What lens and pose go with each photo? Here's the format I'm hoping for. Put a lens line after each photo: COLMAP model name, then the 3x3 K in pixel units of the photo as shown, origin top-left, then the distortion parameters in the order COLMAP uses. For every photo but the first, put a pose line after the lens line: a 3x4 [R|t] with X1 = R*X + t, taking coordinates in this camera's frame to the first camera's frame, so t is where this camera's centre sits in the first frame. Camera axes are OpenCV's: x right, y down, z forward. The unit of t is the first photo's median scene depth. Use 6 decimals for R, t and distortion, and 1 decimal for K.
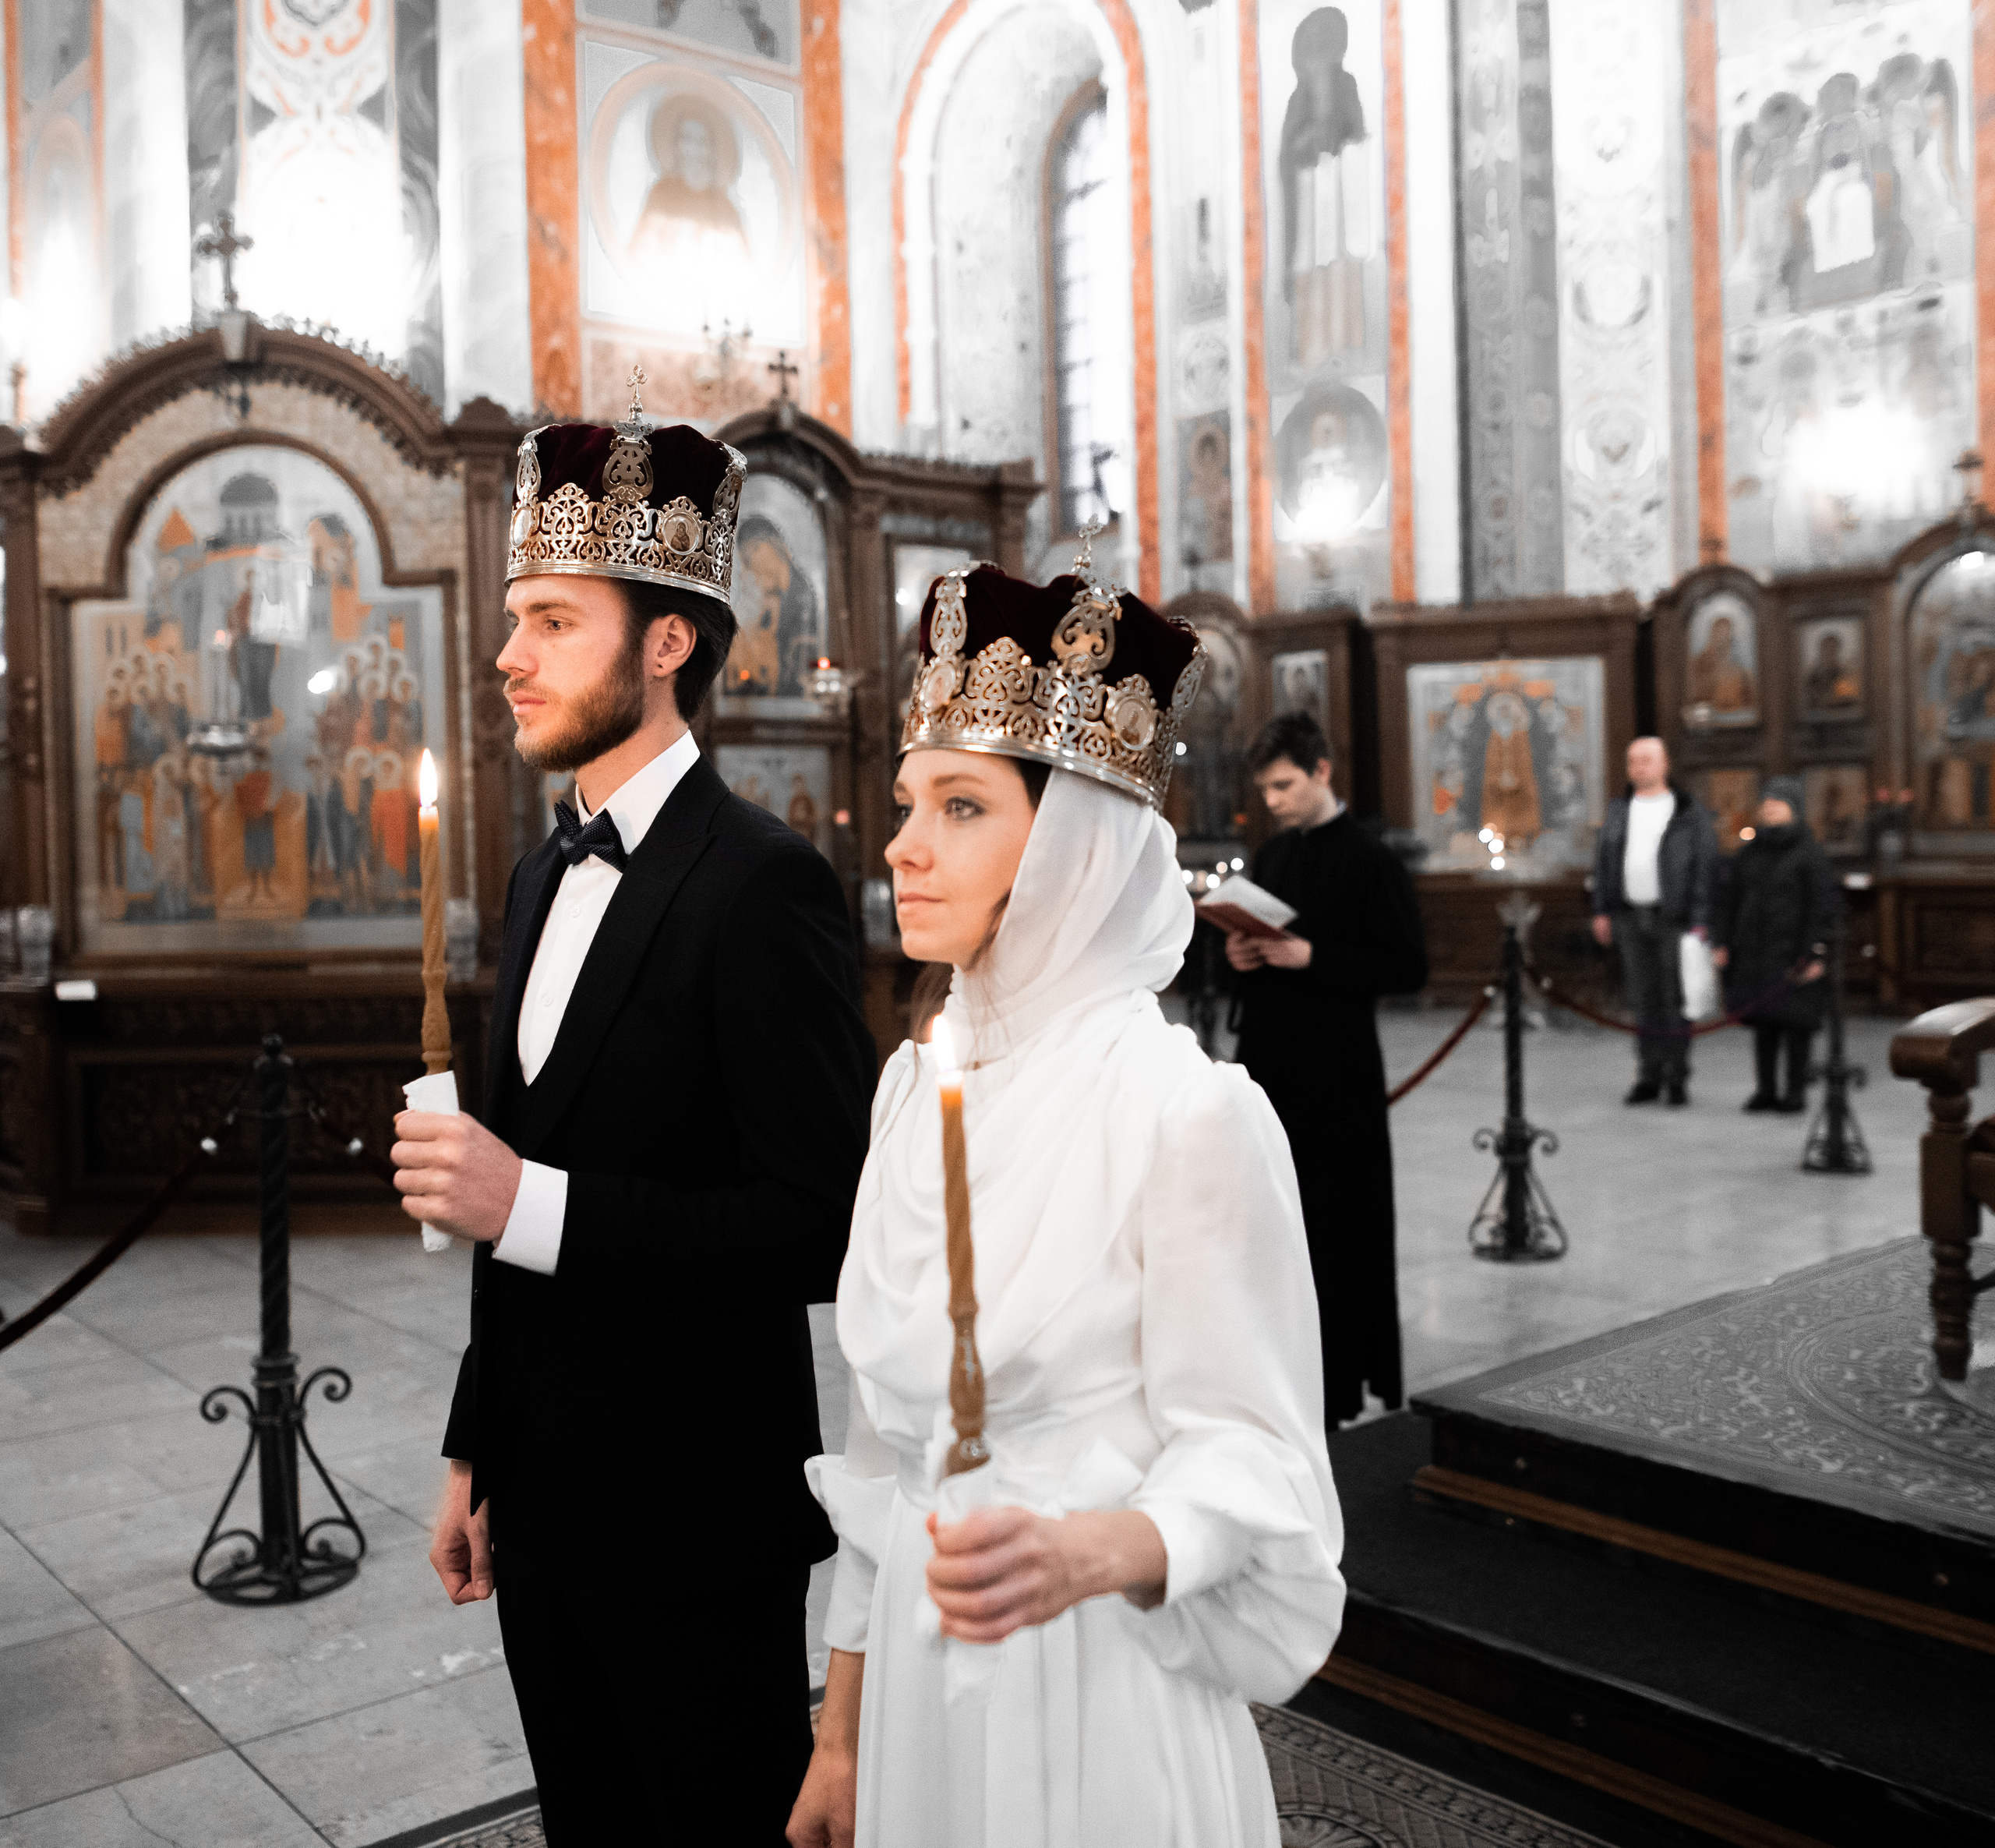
lens RADIAL K [[2018.0, 0, 948.7], [0, 2018.0, 873.9], [0, 0, 1]] dist [-0.046797, 0.031739]
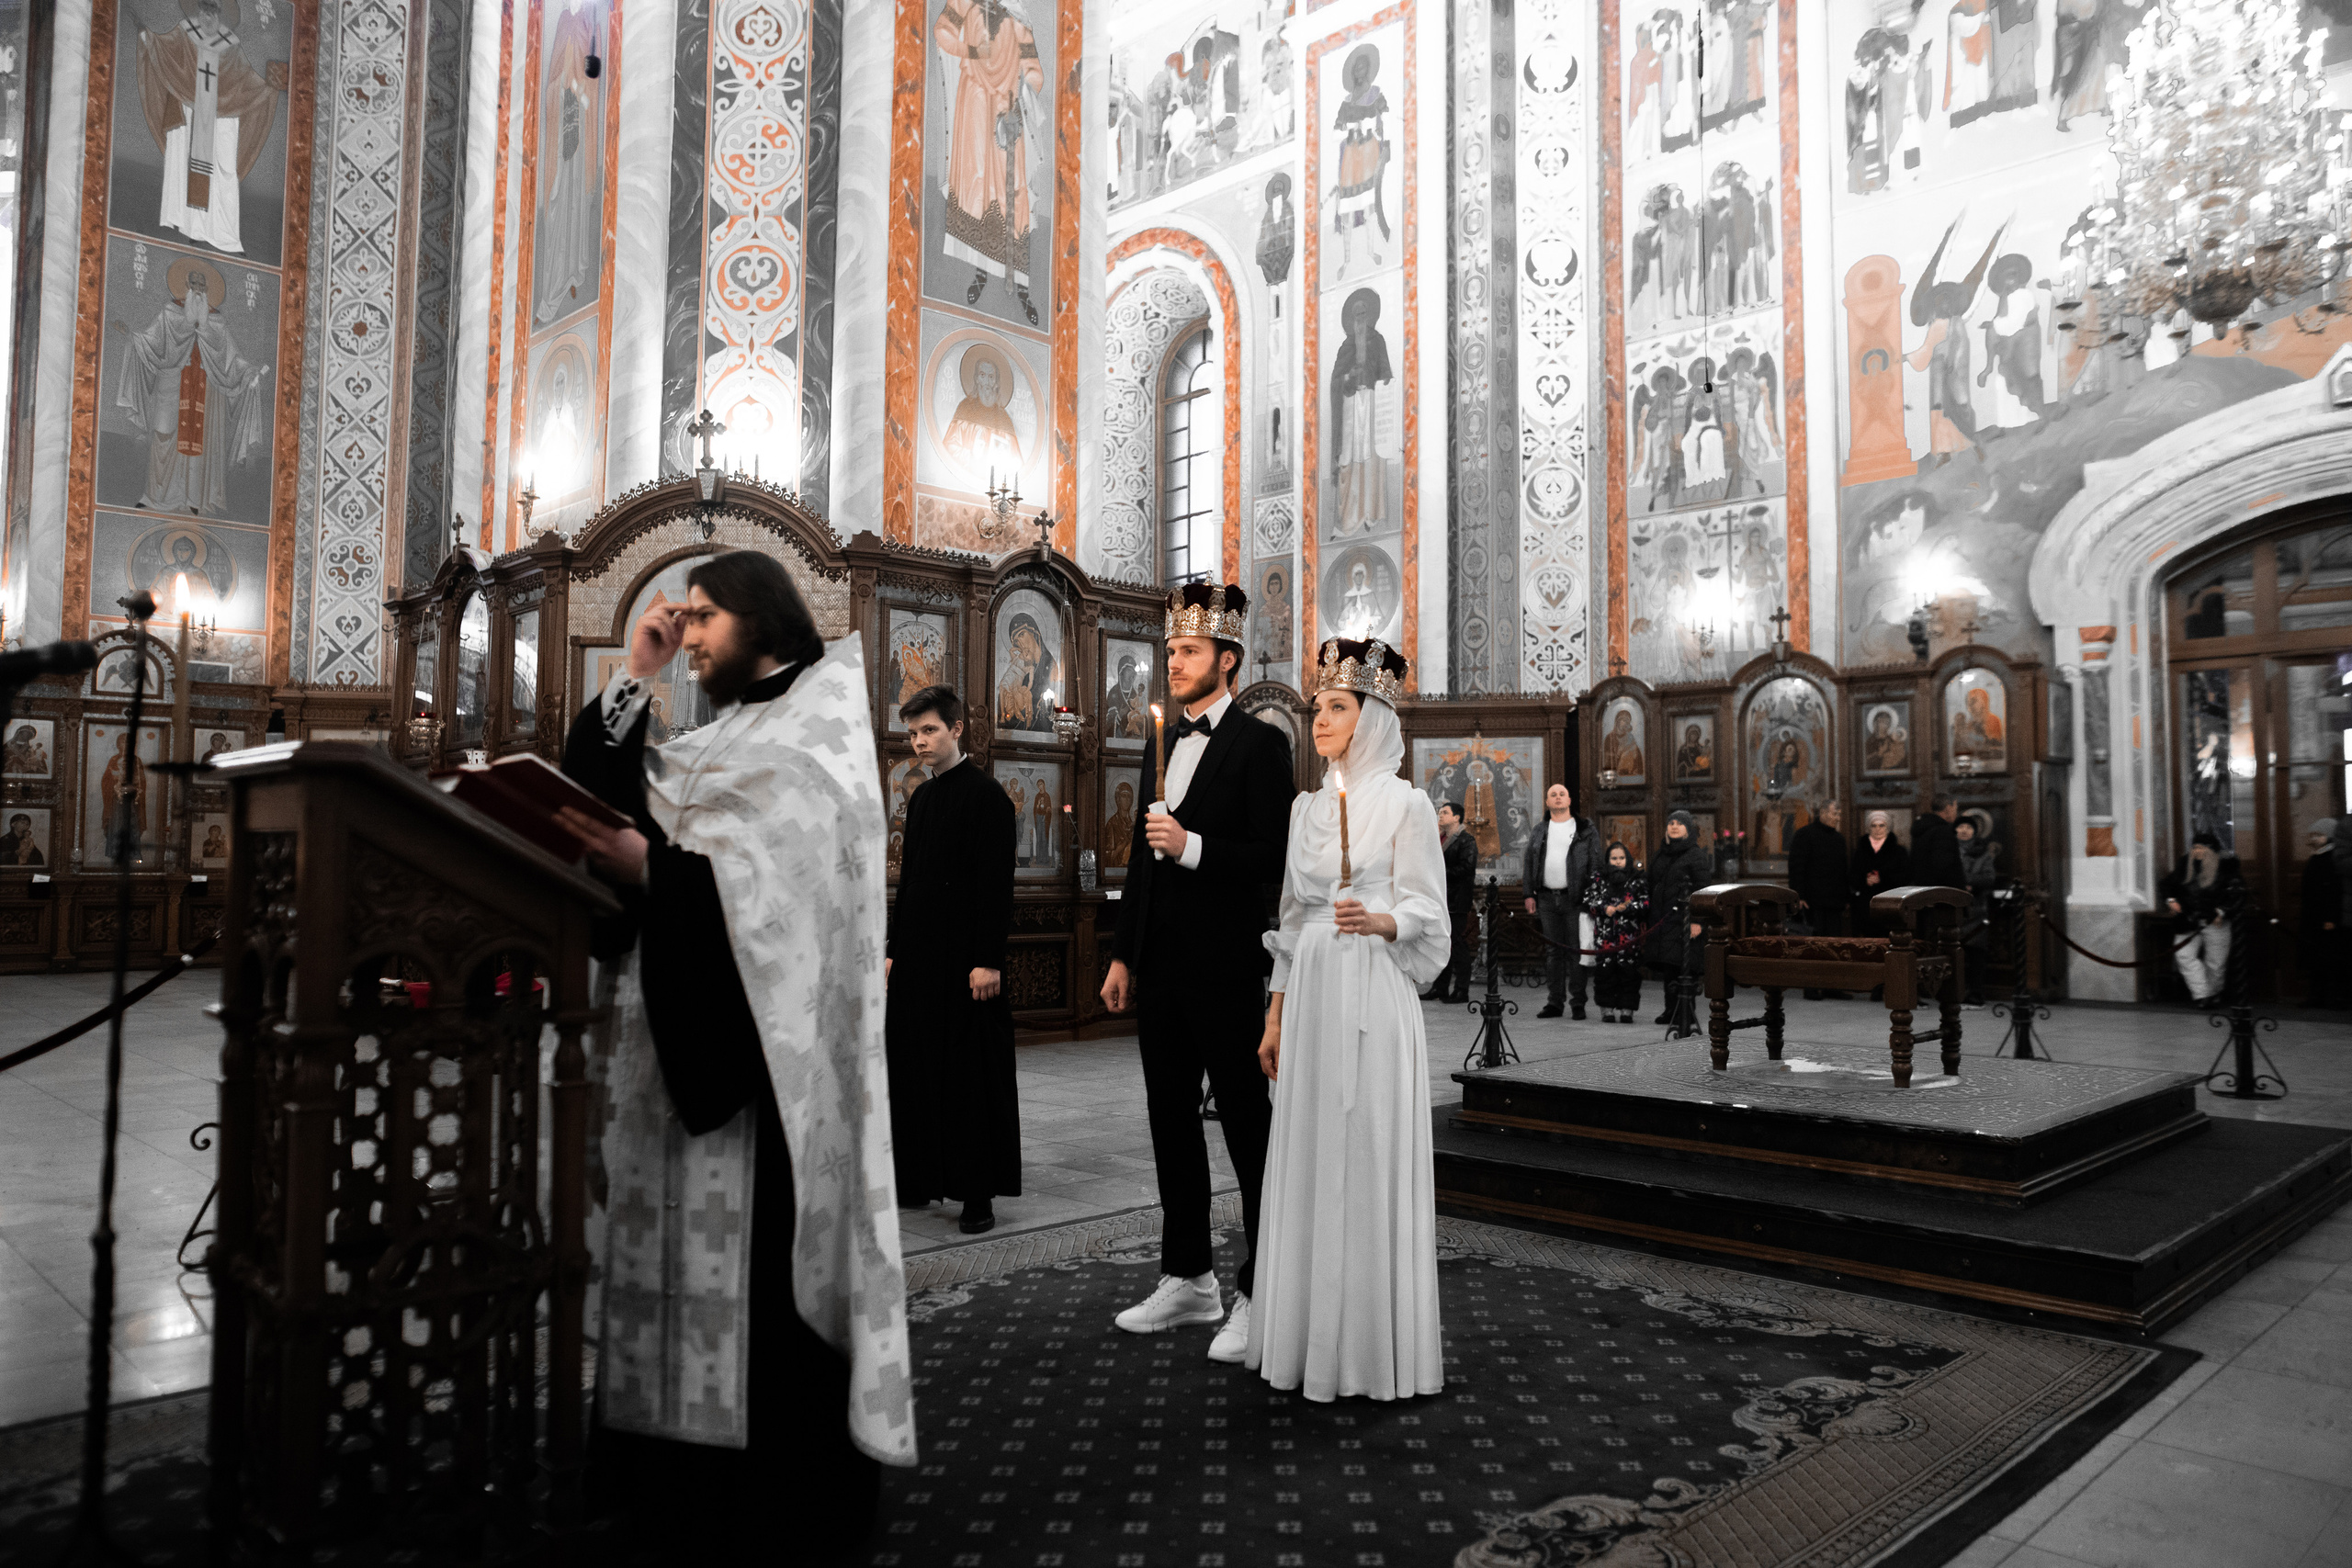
lens RADIAL K [[1621.1, 0, 1174.9], [0, 1621.1, 782.4], [0, 0, 1]] dist [-0.053824, 0.048526]
pose [[0.995032, 0.037712, 0.092141, -0.084020], [-0.030310, 0.996298, -0.080447, 0.048518], [-0.094834, 0.077255, 0.992491, -0.241856]]
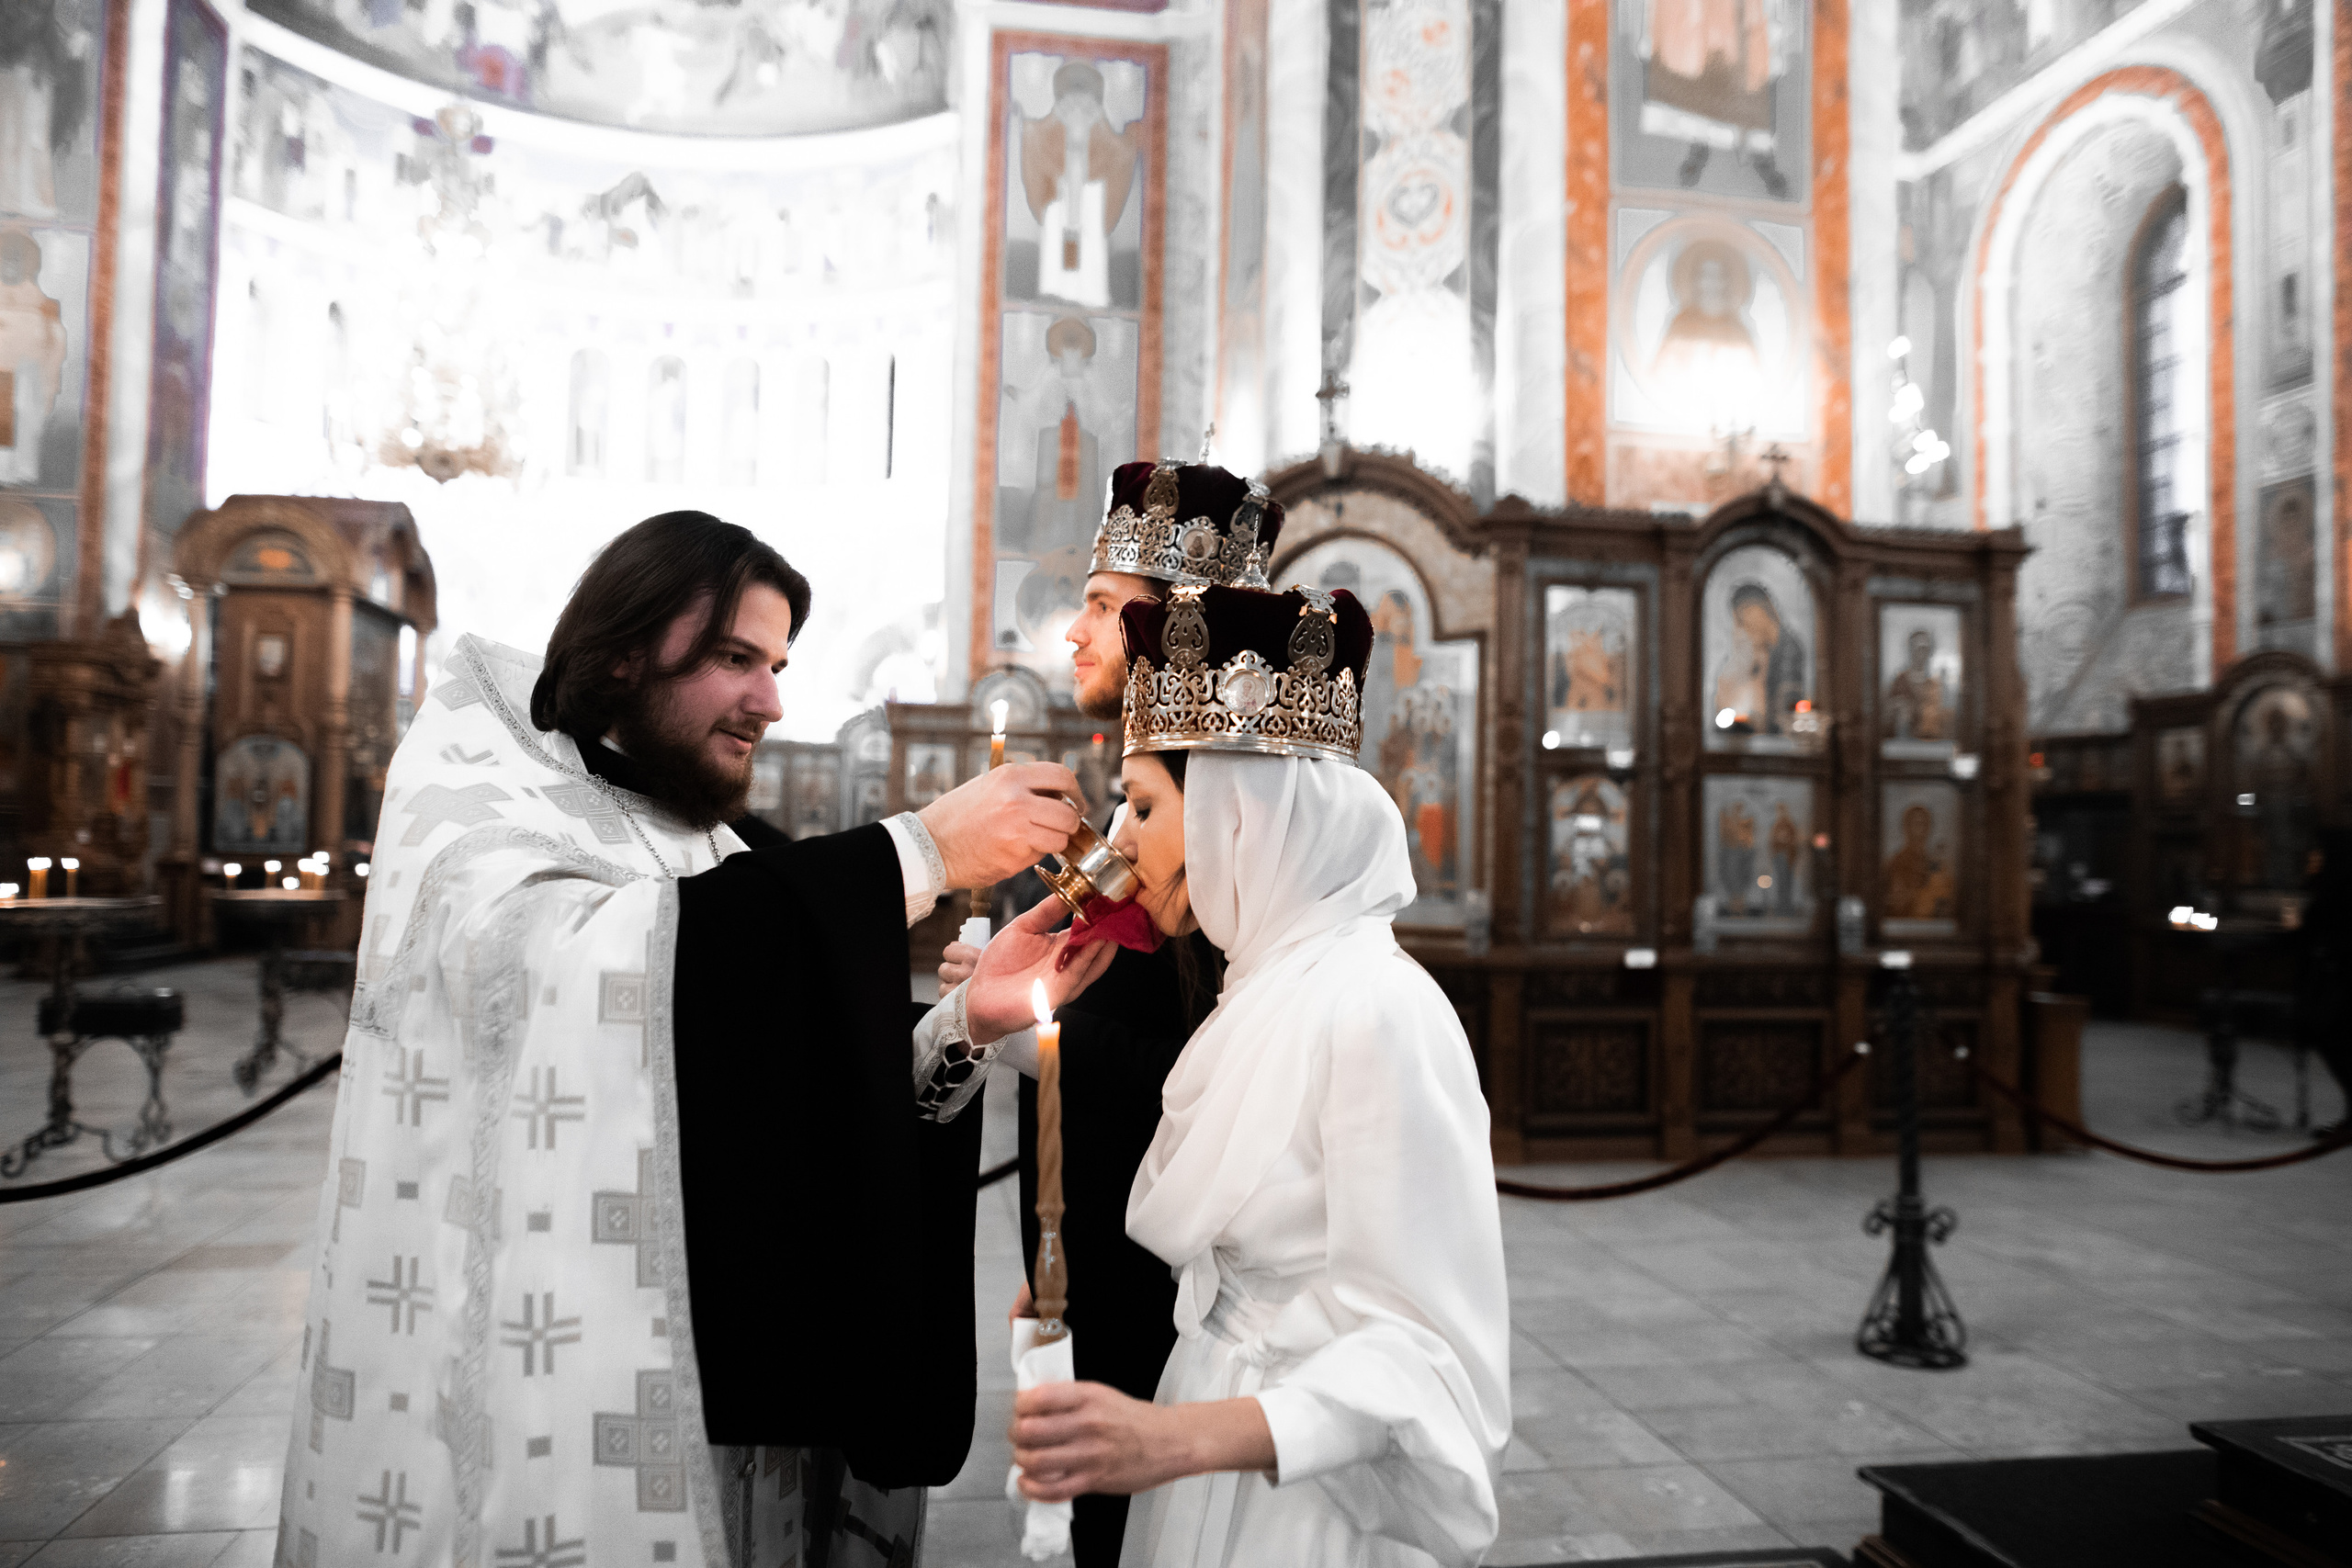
lens RADIAL K [[1621.1, 0, 1174.9], [0, 1621.1, 782.4], [0, 0, 1]] dist [-0.053824, 0.048526]
pose [[0.869522, 0.023623, -0.493329, 0.075795], [-0.057103, 0.996965, -0.052908, 0.007924], [0.490582, 0.074176, 0.868232, 0.023820]]
